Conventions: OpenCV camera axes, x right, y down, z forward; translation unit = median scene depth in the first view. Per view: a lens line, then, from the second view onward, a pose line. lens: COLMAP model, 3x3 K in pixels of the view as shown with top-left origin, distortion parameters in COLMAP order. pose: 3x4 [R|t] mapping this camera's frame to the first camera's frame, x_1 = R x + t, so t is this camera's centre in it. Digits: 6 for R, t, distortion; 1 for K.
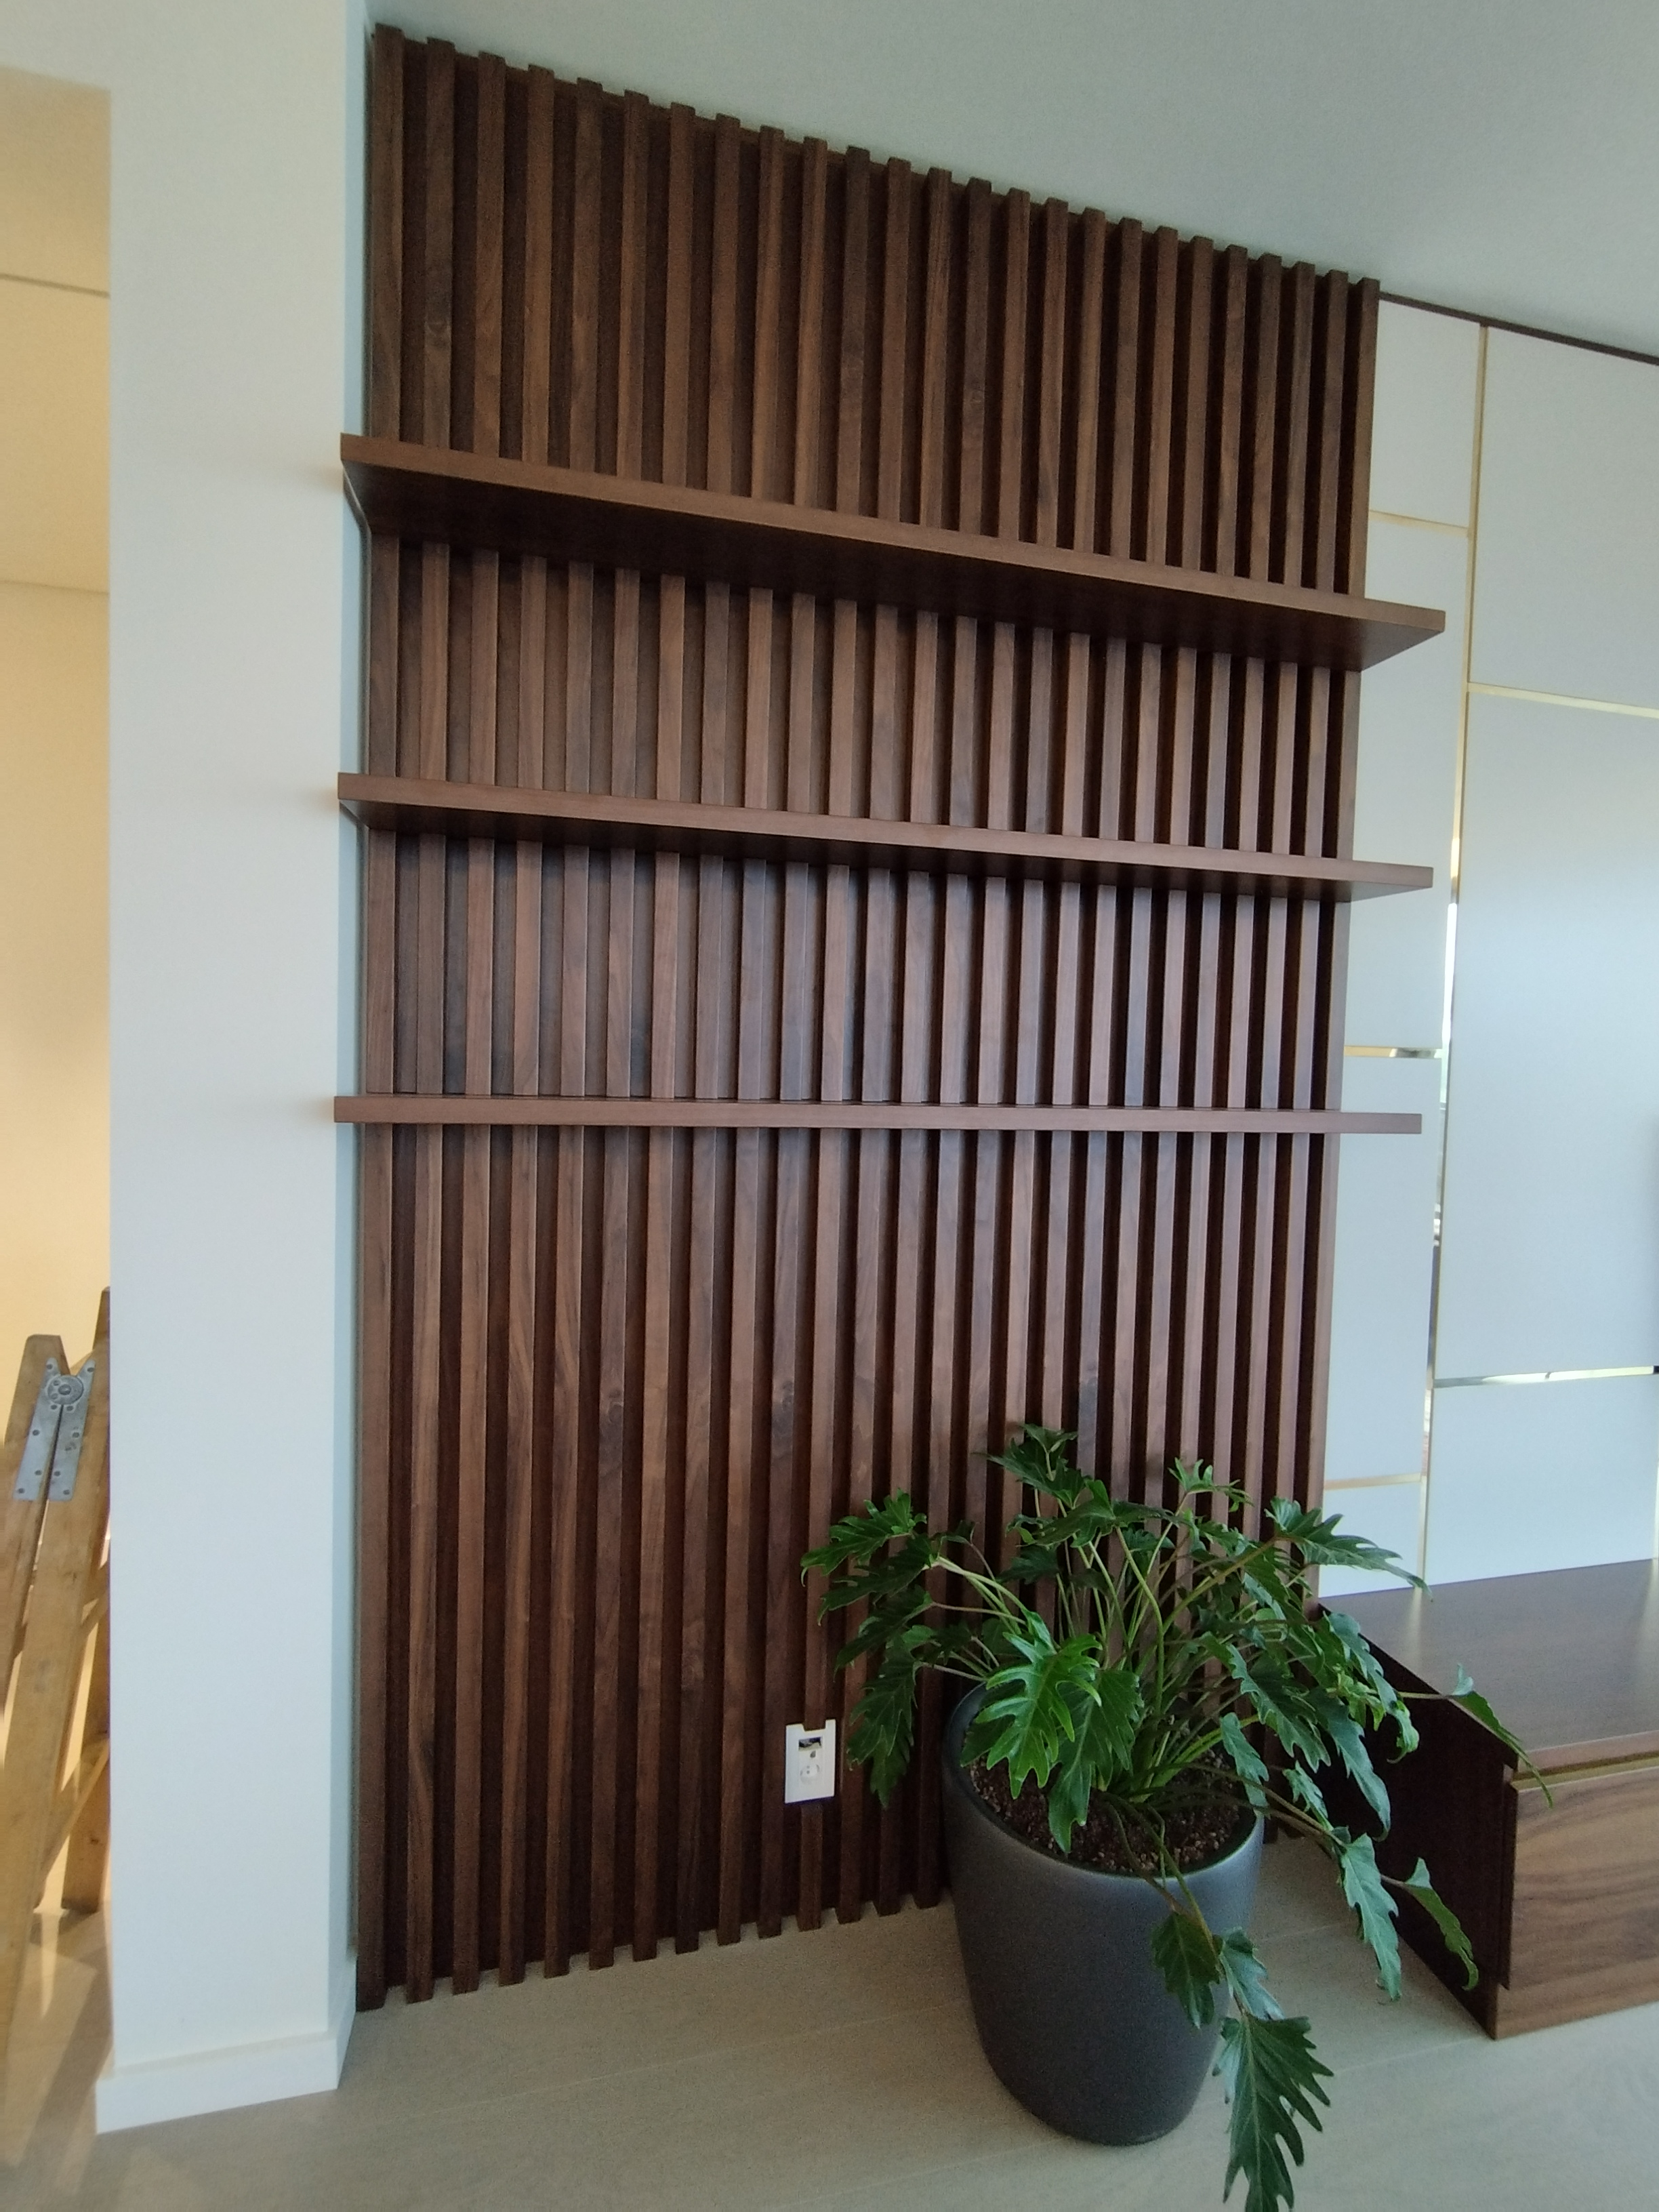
lens RADIAL K [[986.9, 0, 857.3], [0, 986.9, 1105.2], [0, 0, 1]] dist [0.001406, -0.000459]
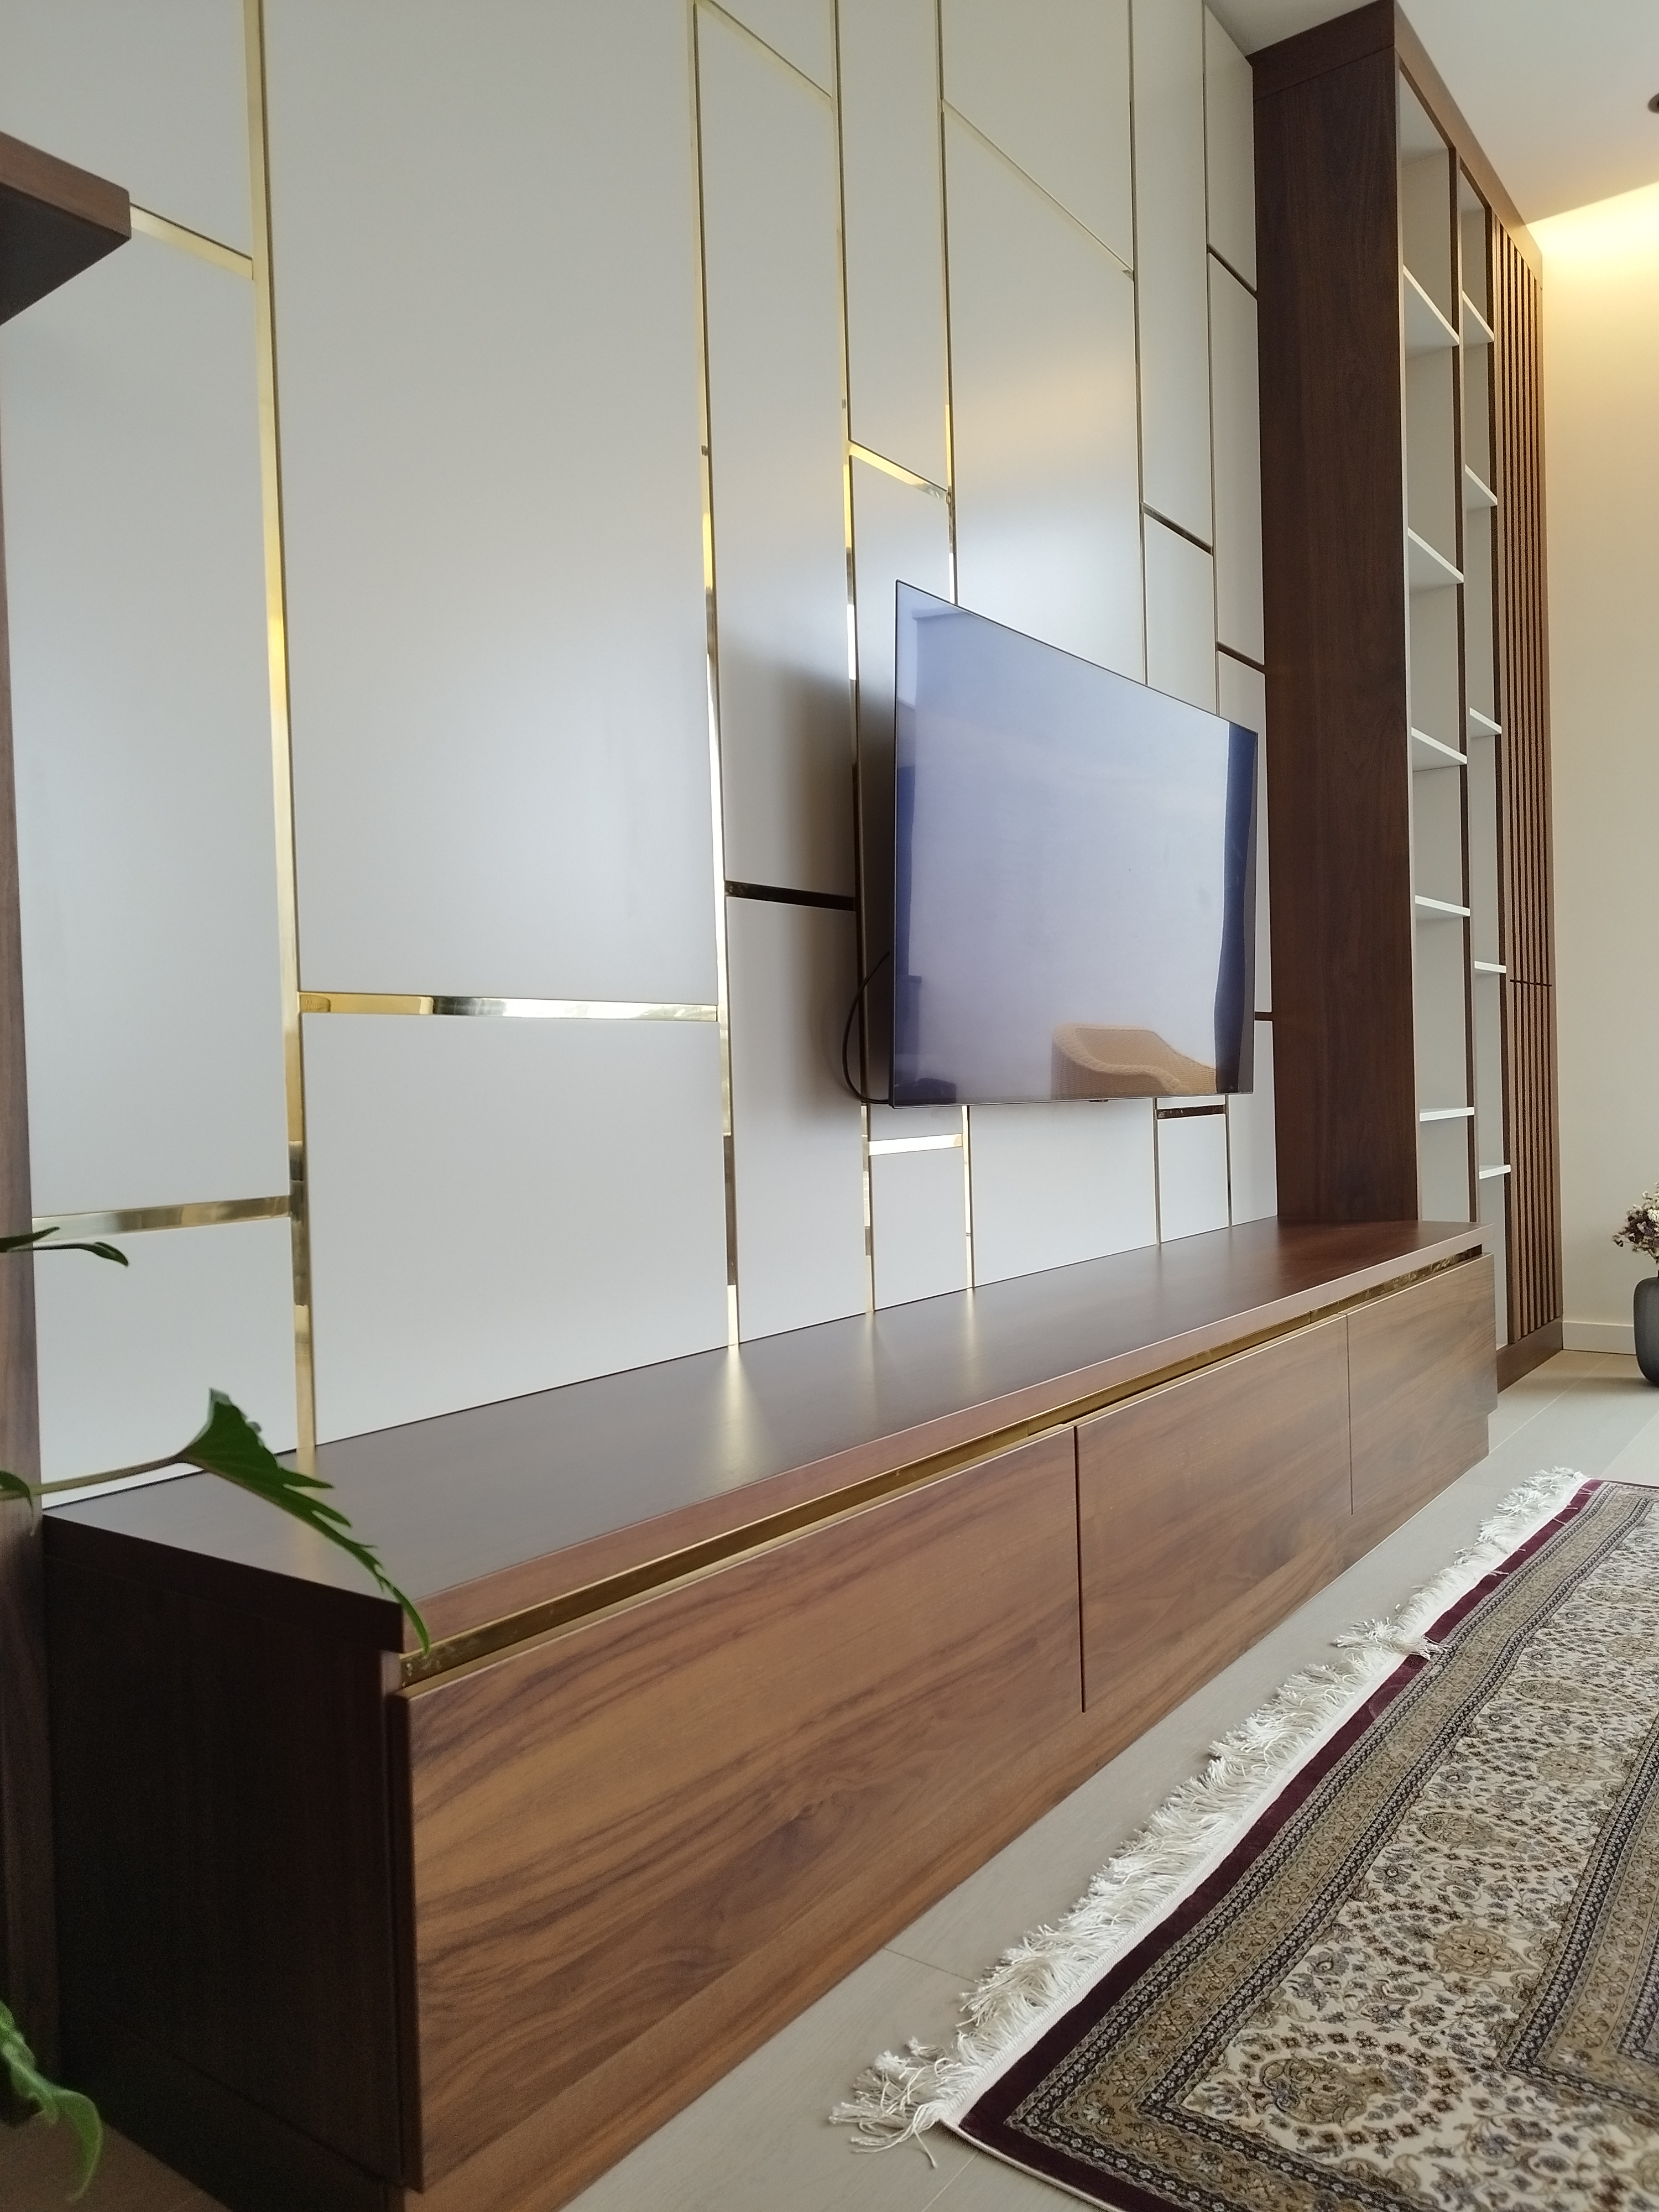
lens RADIAL K [[1546.7, 0, 824.6], [0, 1546.7, 1110.9], [0, 0, 1]] dist [0.016745, -0.001608]
pose [[0.767158, -0.055437, 0.639058, 0.391927], [0.070911, 0.997482, 0.001404, 0.450512], [-0.637527, 0.044239, 0.769157, 0.366771]]
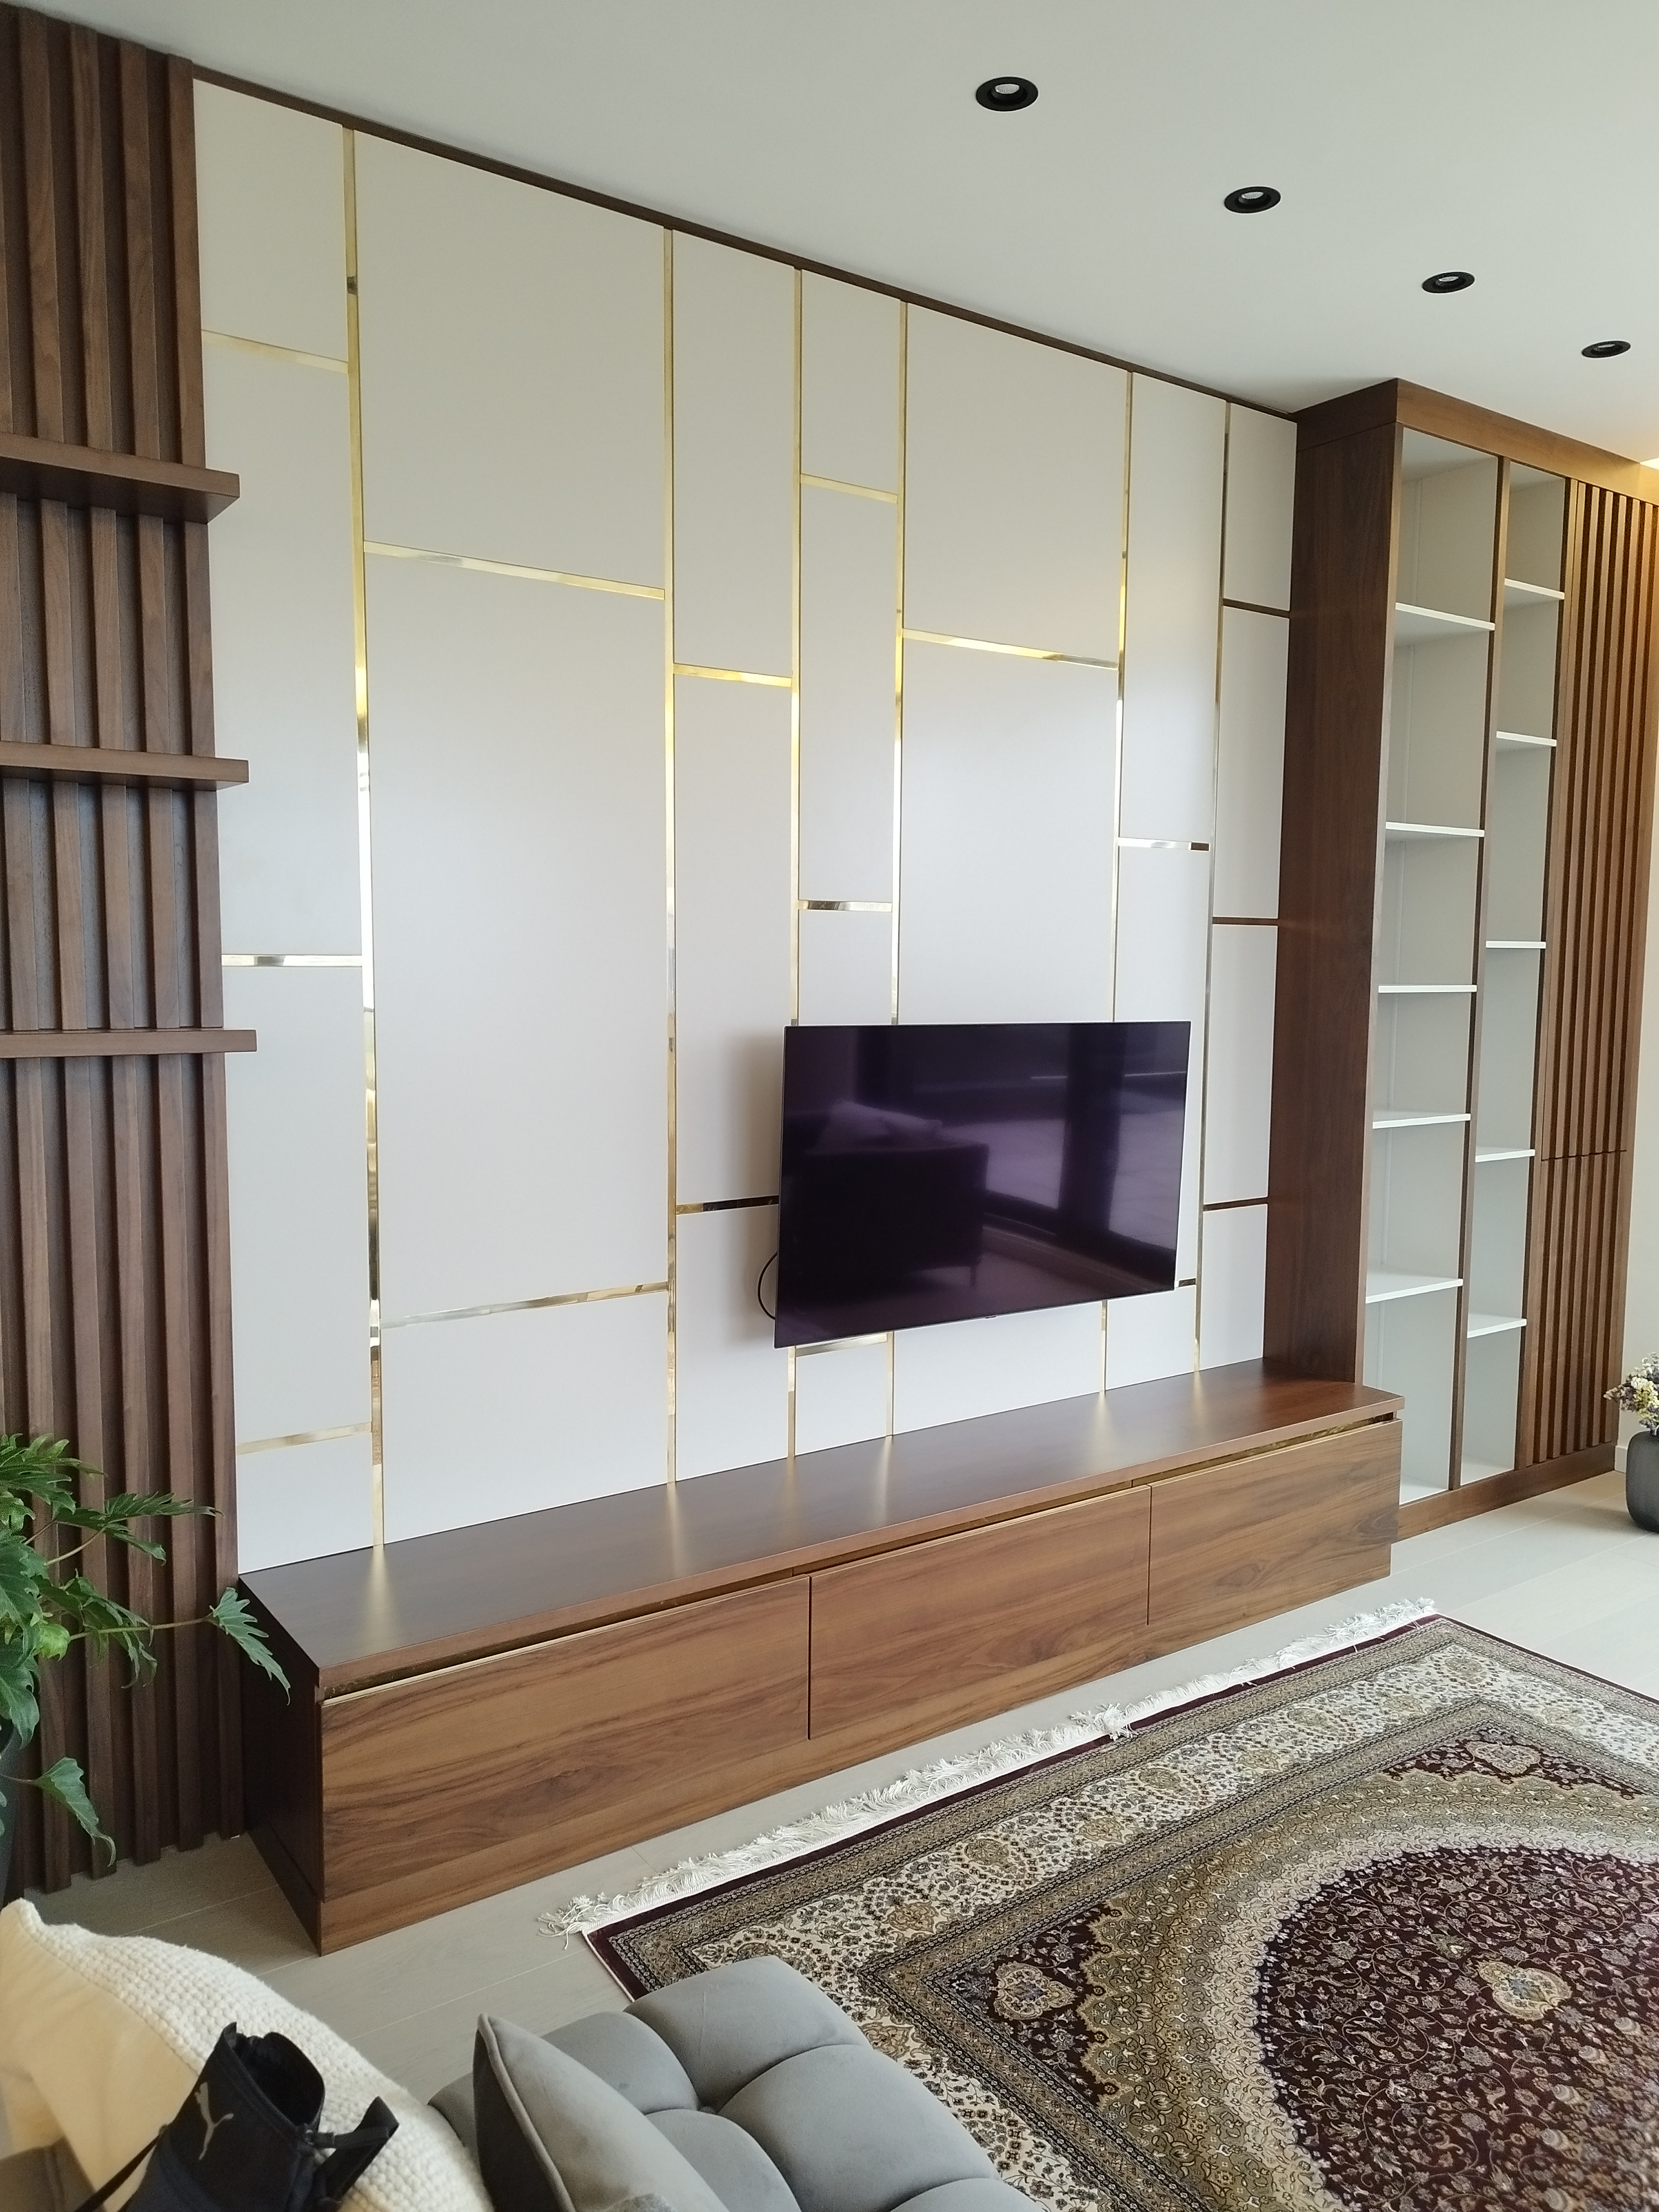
lens RADIAL K [[1546.7, 0, 848.6], [0, 1546.7, 1110.5], [0, 0, 1]] dist [0.016745, -0.001608]
pose [[0.931367, -0.050927, 0.360503, 0.619065], [0.026453, 0.997017, 0.072502, -0.008447], [-0.363120, -0.057989, 0.929936, -0.613905]]
